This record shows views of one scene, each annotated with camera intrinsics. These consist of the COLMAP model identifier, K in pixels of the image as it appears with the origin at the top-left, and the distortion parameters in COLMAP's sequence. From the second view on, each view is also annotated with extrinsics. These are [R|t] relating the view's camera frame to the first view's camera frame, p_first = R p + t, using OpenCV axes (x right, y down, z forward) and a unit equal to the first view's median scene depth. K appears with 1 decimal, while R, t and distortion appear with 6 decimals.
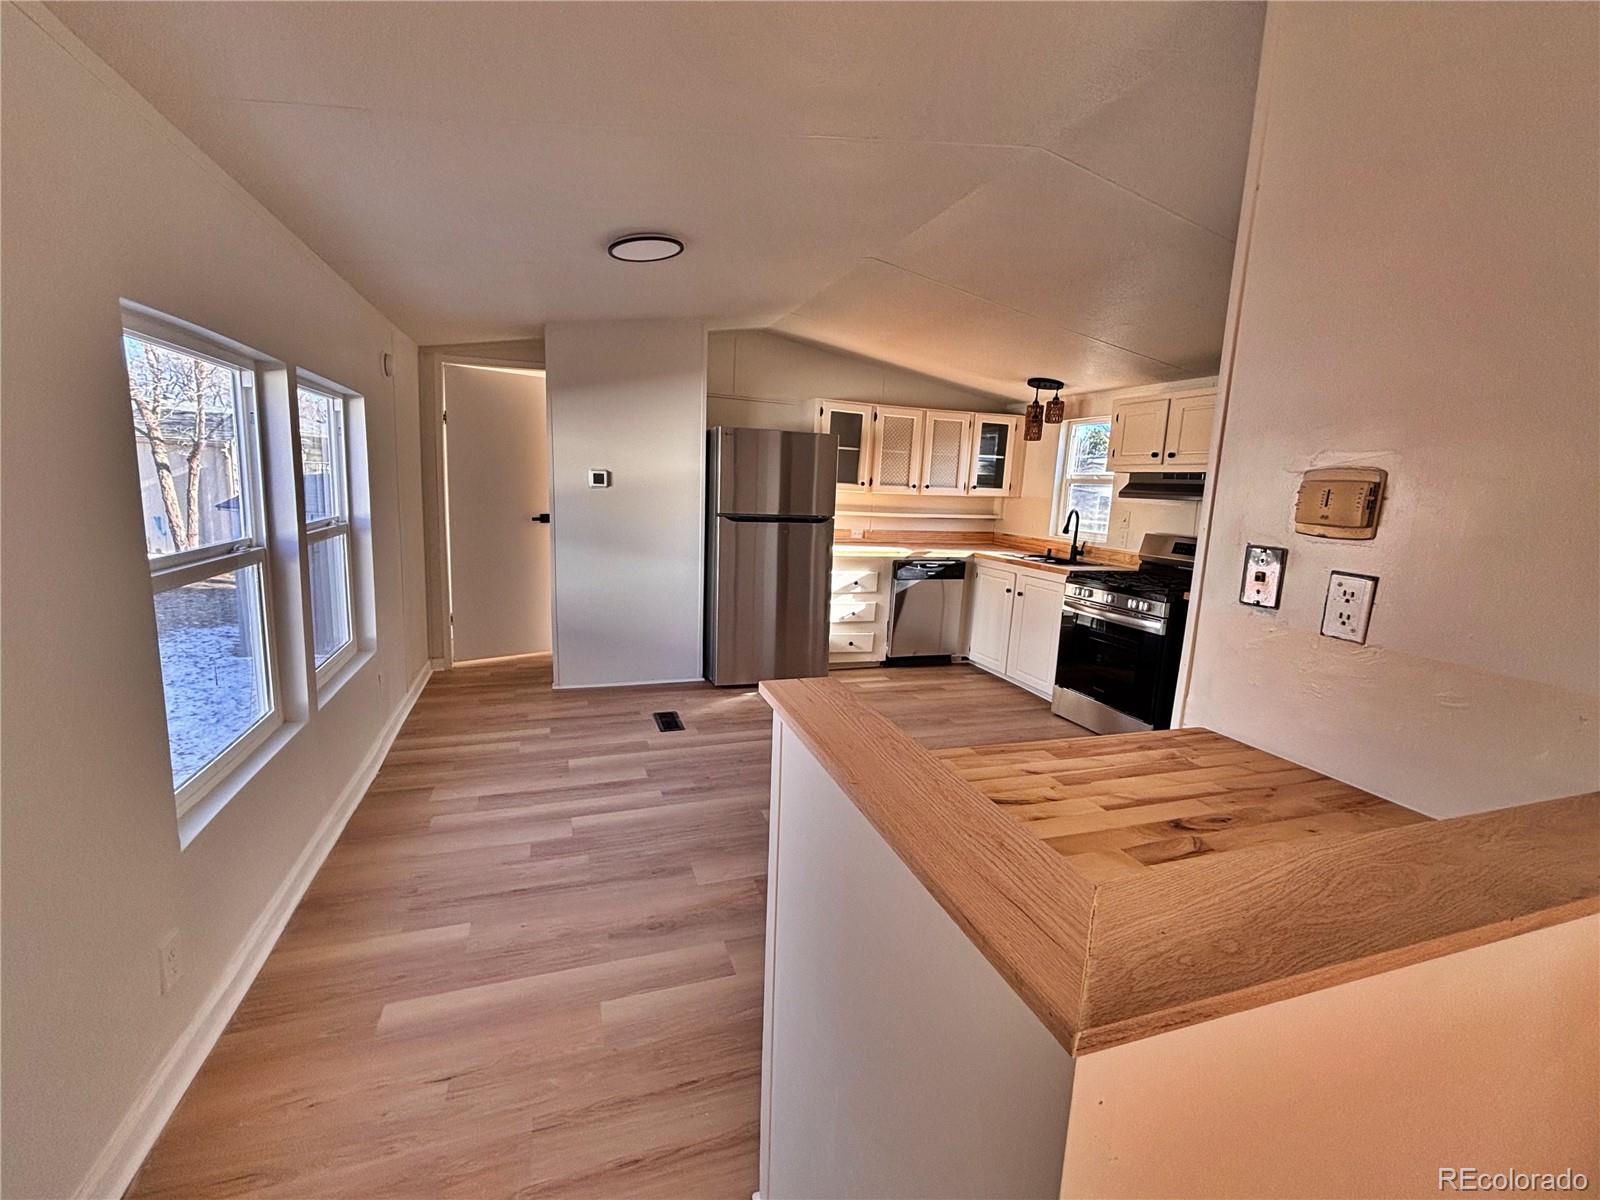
lens RADIAL K [[677.8, 0, 799.7], [0, 677.8, 587.9], [0, 0, 1]] dist [0.040784, -0.000011]
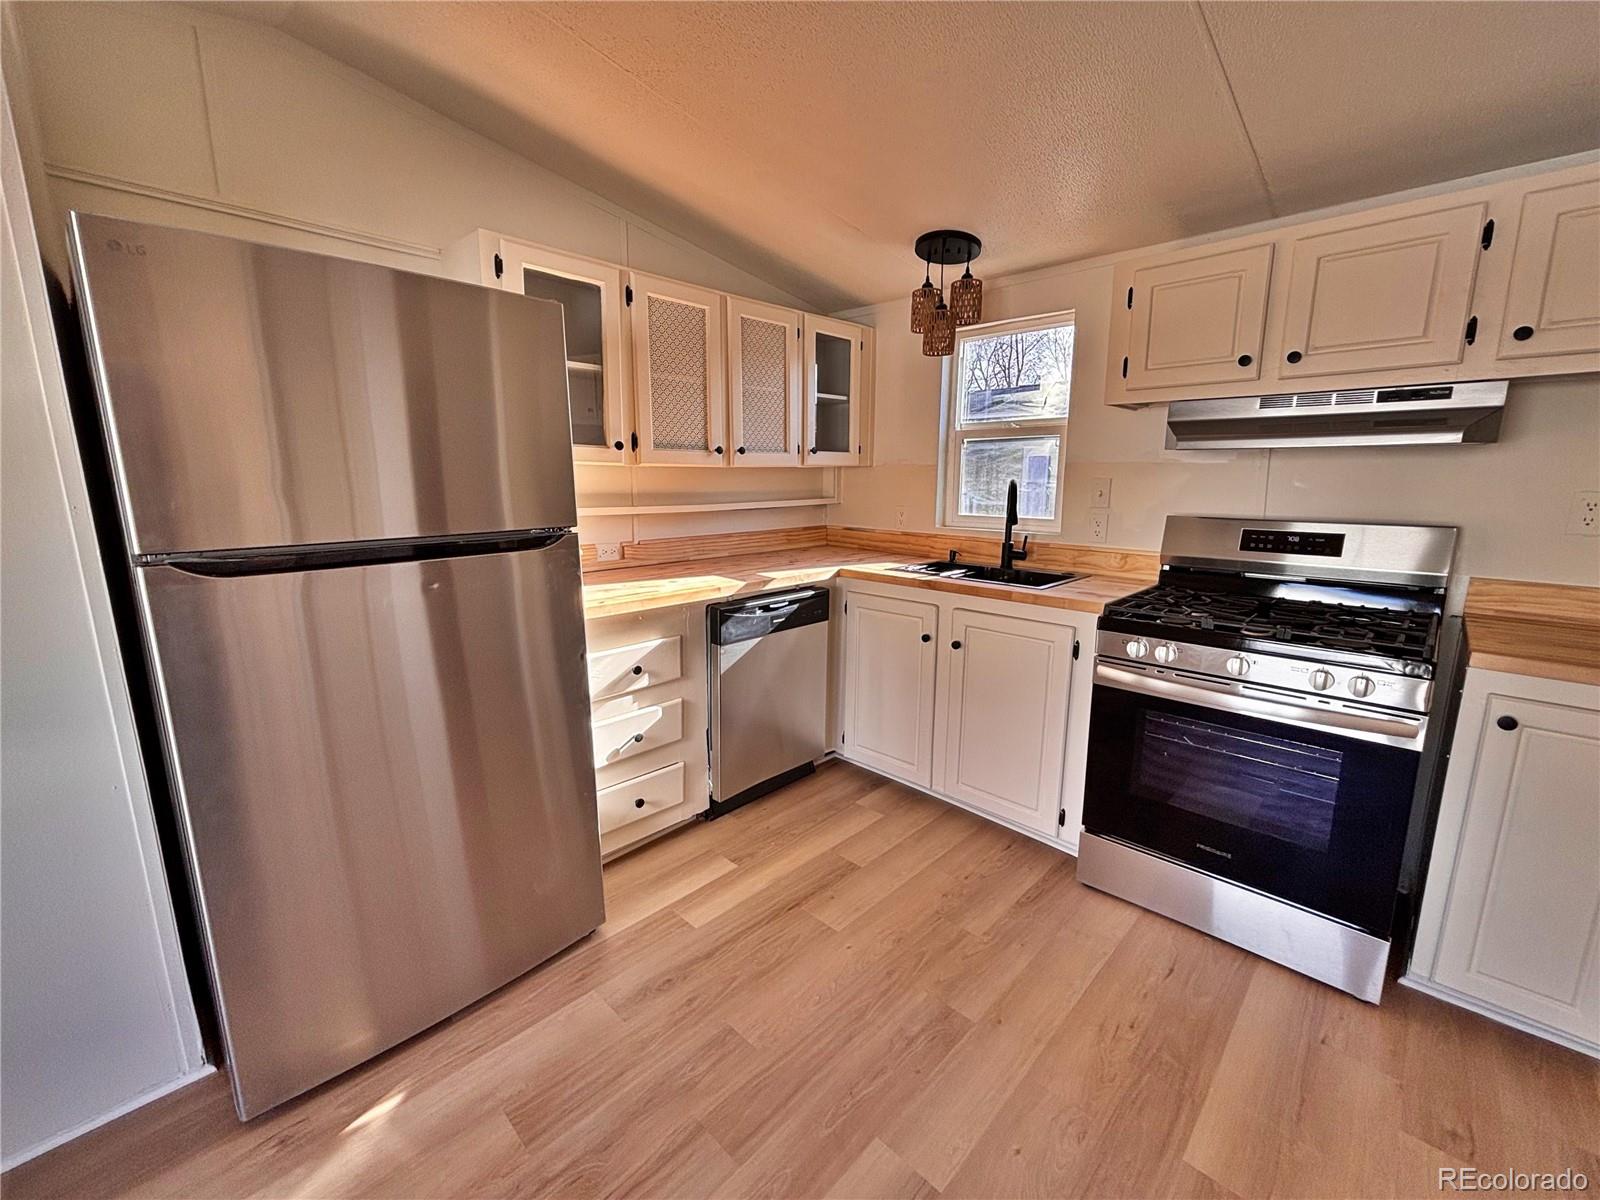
lens RADIAL K [[654.0, 0, 792.2], [0, 654.0, 596.5], [0, 0, 1]] dist [0.000028, -0.000274]
pose [[0.898846, -0.123692, 0.420448, 0.000534], [0.105618, 0.992207, 0.066106, -0.075073], [-0.425348, -0.015012, 0.904905, 0.591785]]
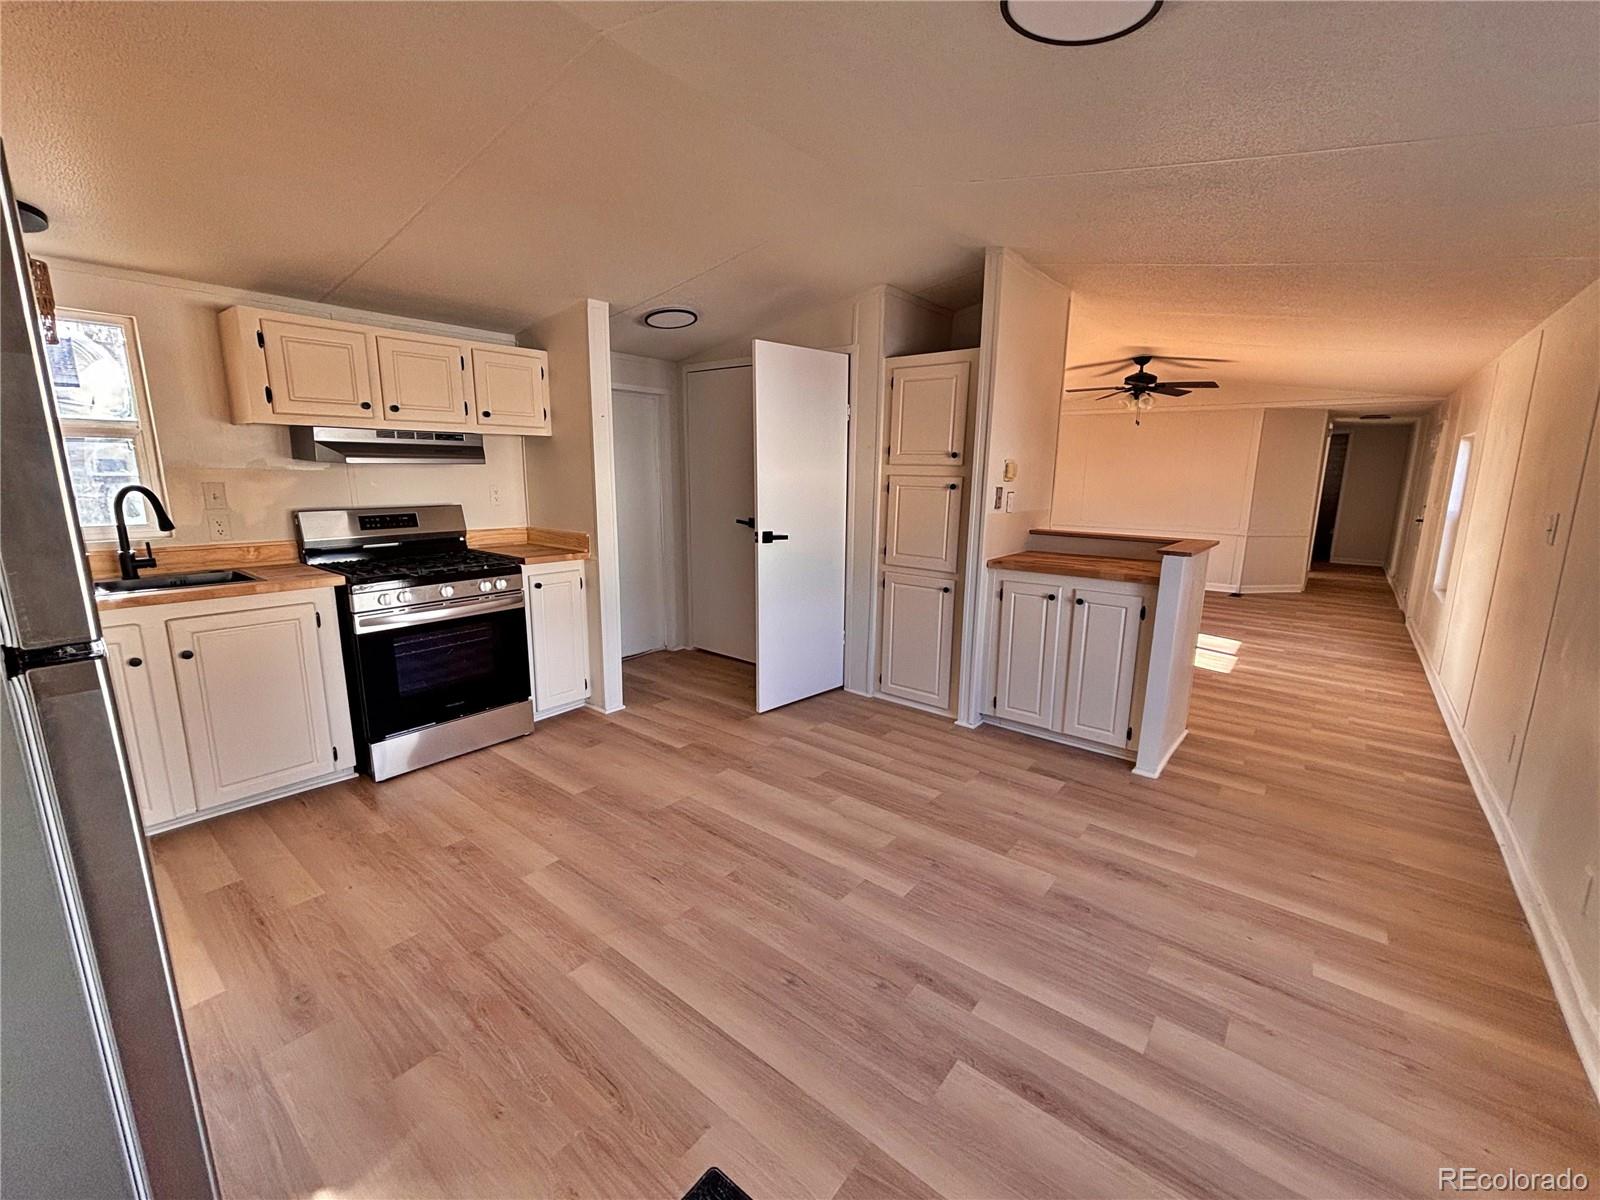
lens RADIAL K [[661.1, 0, 801.4], [0, 661.1, 595.6], [0, 0, 1]] dist [-0.000426, 0.000055]
pose [[-0.522554, -0.210819, 0.826131, -0.327380], [0.095801, 0.948294, 0.302591, -0.141062], [-0.847207, 0.237264, -0.475338, 0.825236]]
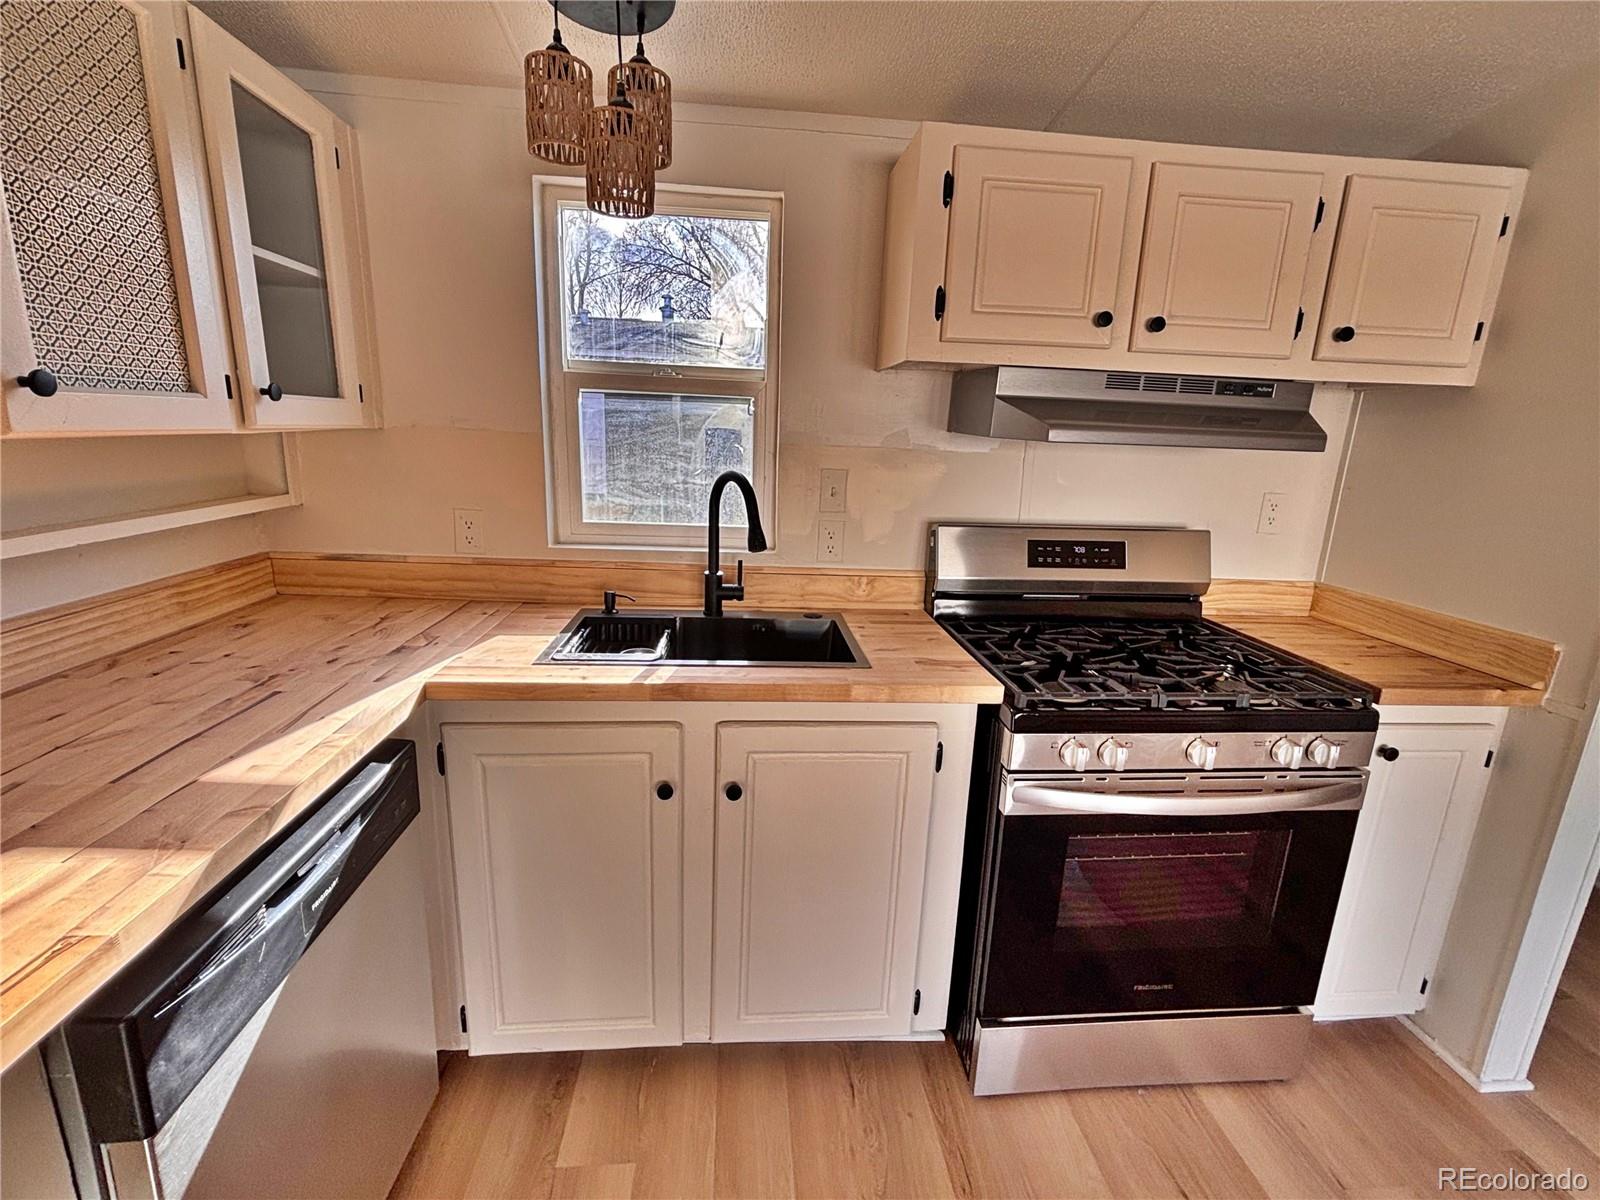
lens RADIAL K [[696.3, 0, 799.7], [0, 696.3, 595.6], [0, 0, 1]] dist [0.000545, 0.000443]
pose [[0.253539, -0.250924, 0.934214, 0.082269], [0.121107, 0.966405, 0.226702, -0.129822], [-0.959714, 0.055662, 0.275410, 0.883927]]
